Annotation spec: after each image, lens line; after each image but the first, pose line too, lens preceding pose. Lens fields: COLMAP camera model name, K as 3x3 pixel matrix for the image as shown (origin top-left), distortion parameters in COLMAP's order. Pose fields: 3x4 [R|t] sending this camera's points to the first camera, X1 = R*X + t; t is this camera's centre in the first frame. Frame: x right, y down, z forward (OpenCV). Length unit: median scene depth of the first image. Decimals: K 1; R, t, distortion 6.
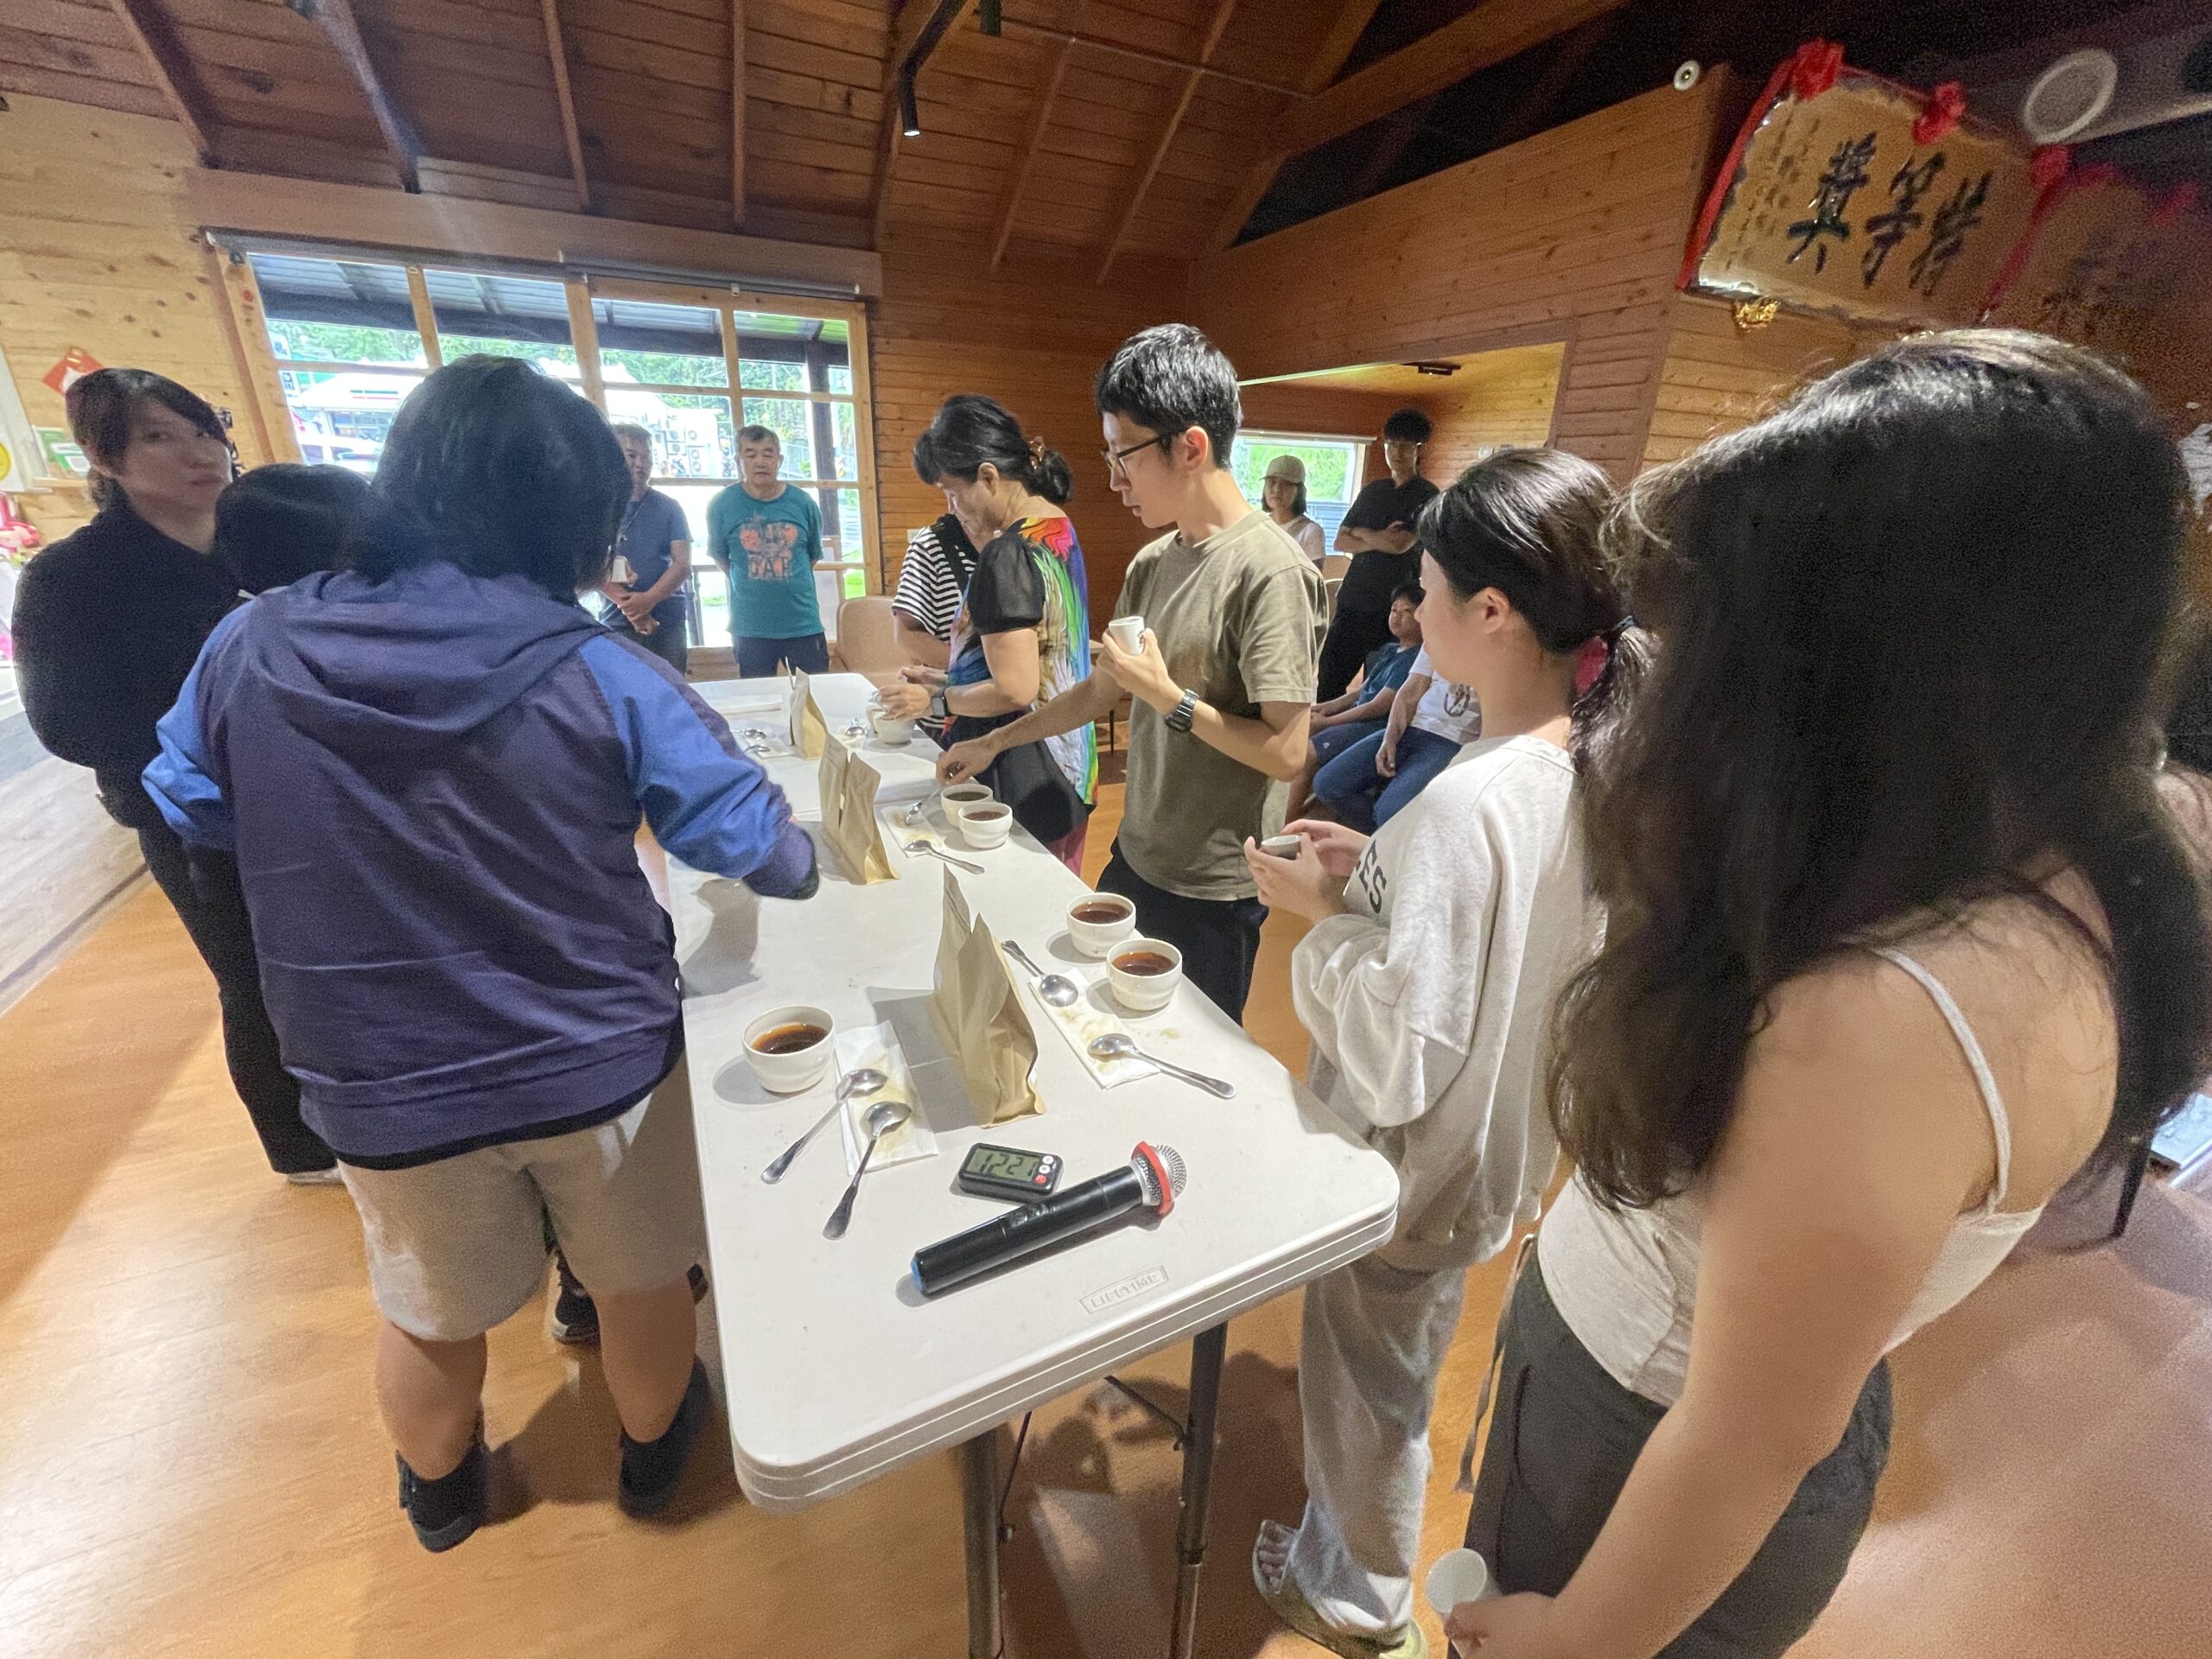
lens RADIAL K [[892.2, 0, 1108.7], [0, 892.2, 823.4], [0, 0, 1]] dist [-0.000336, -0.000502]
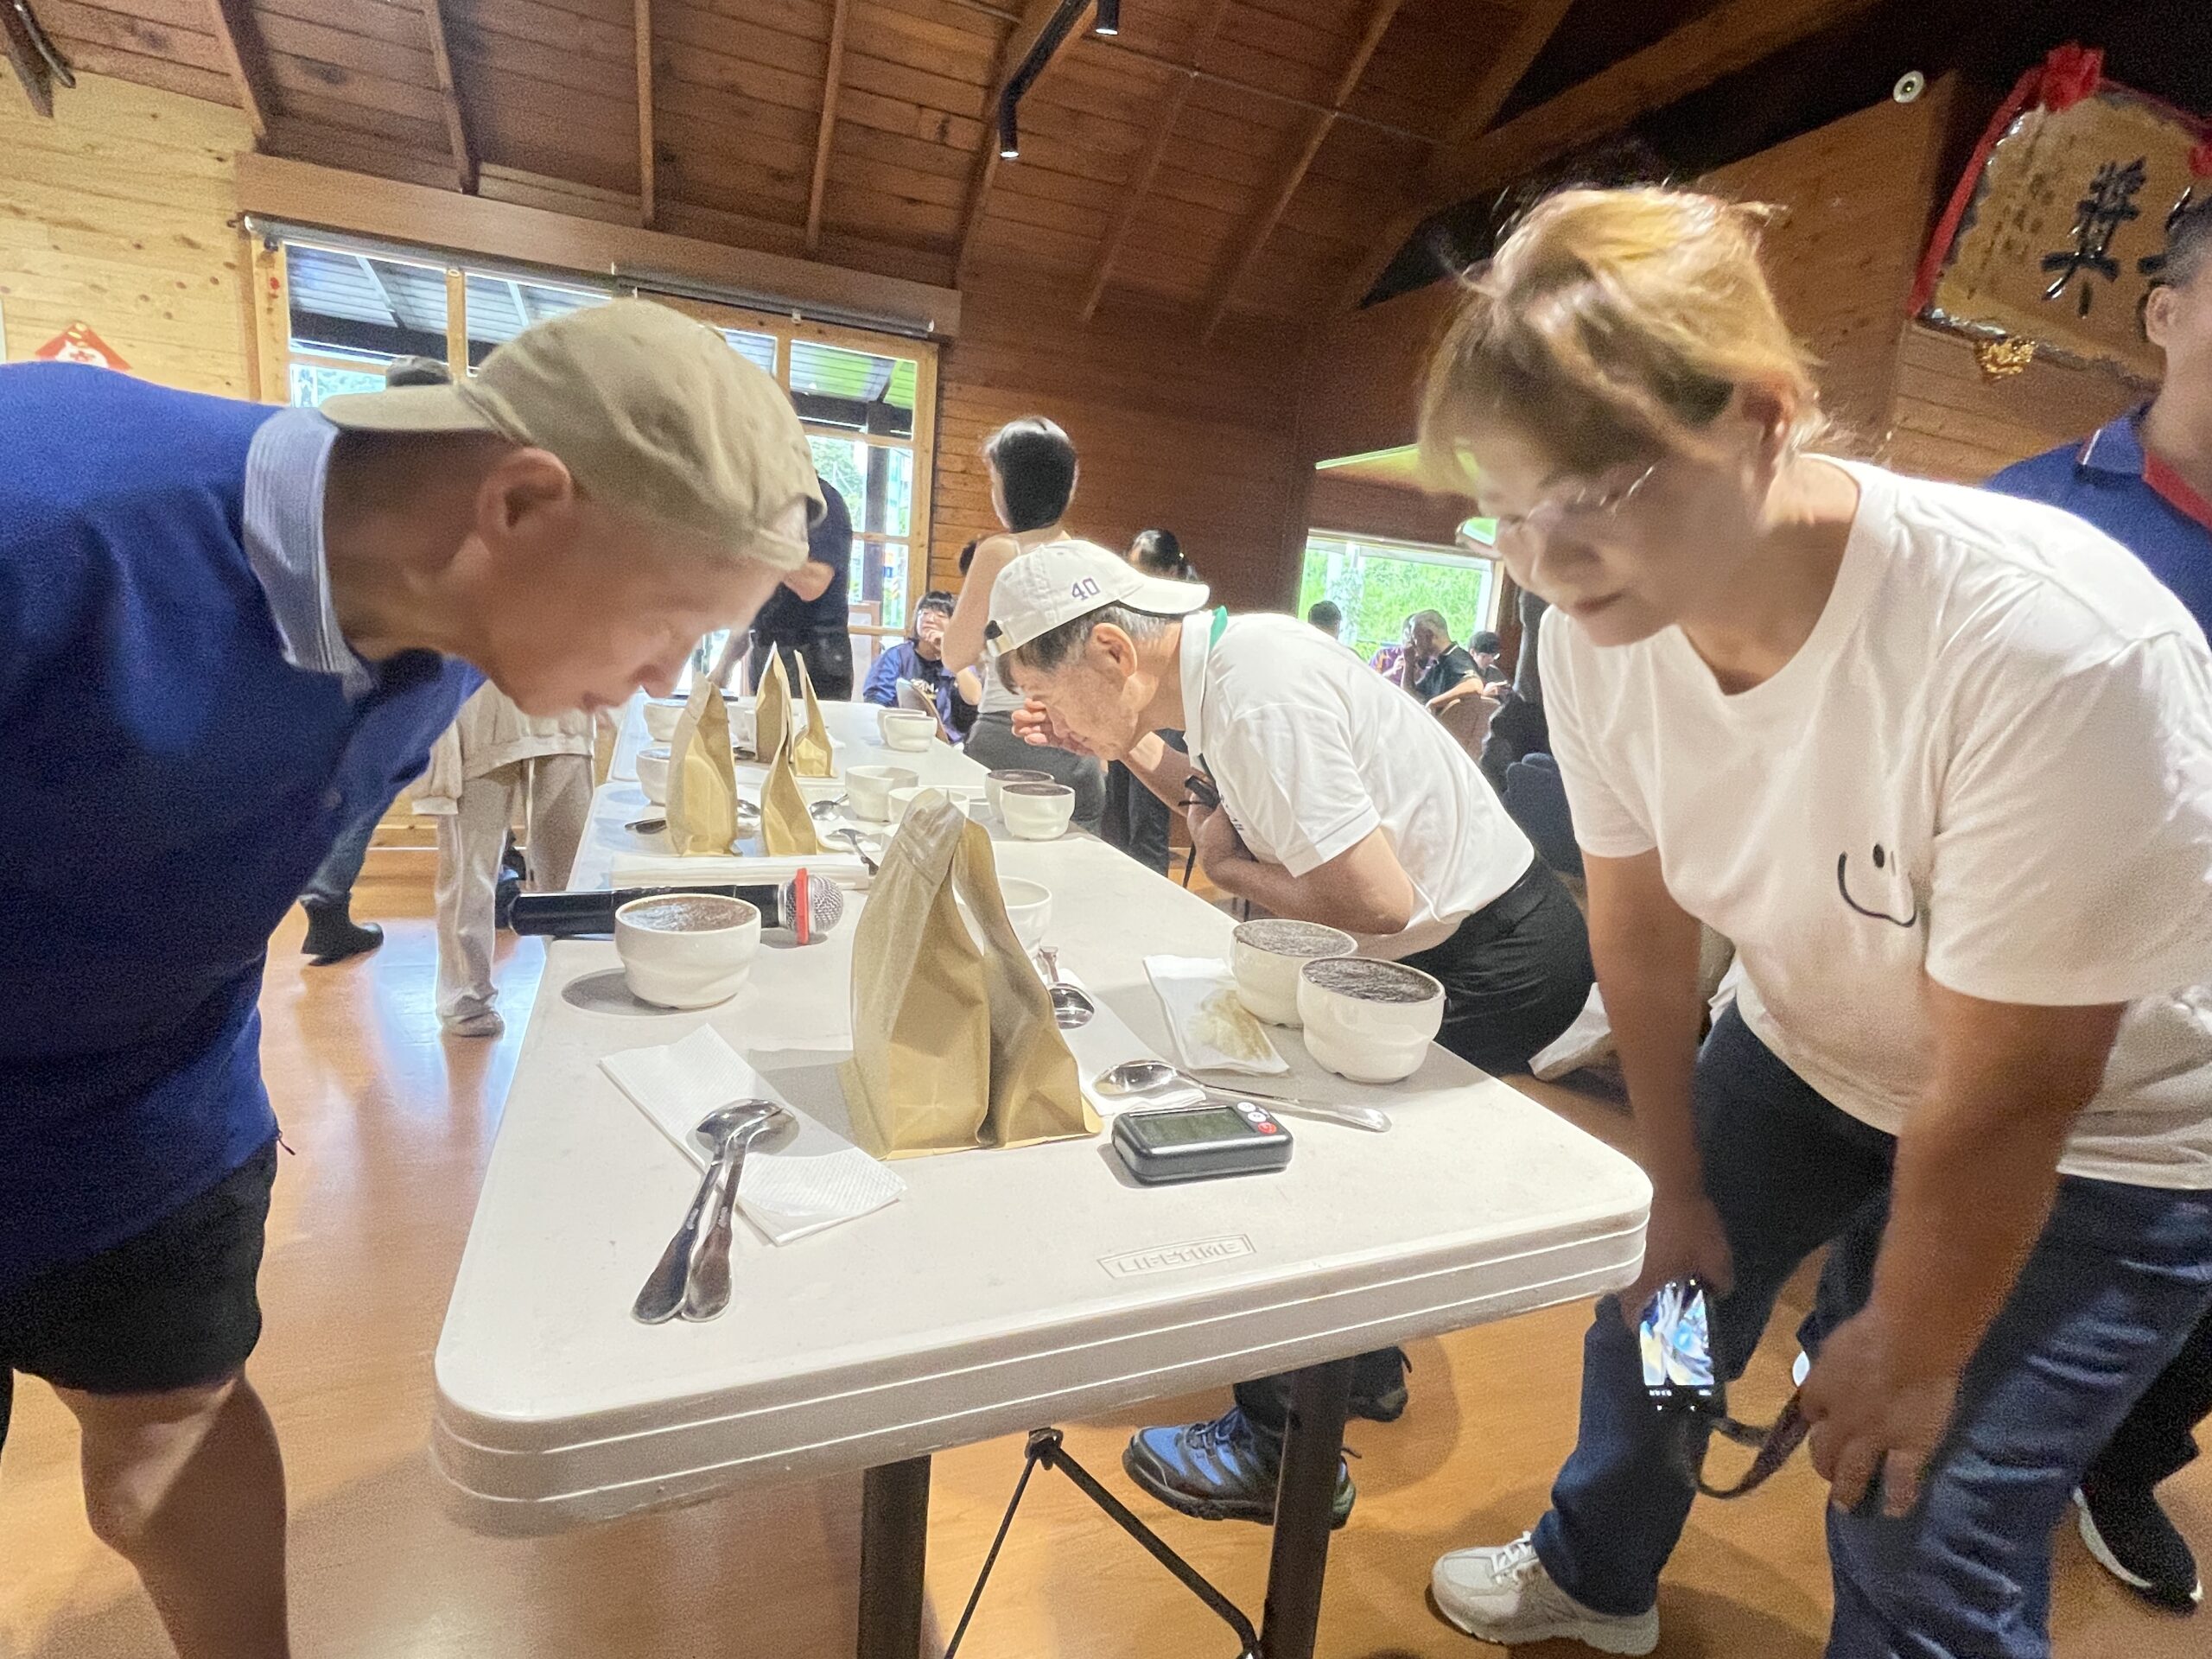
lens RADIAL K [[1071.8, 0, 1113.1], [0, 1071.8, 831.9], [0, 0, 1]] dist [-0.002355, 0.001918]
pose [[0.995587, 0.070223, -0.062256, 0.000118], [-0.080568, 0.979750, -0.183299, 0.093645], [0.048124, 0.187506, 0.981084, 0.069557]]
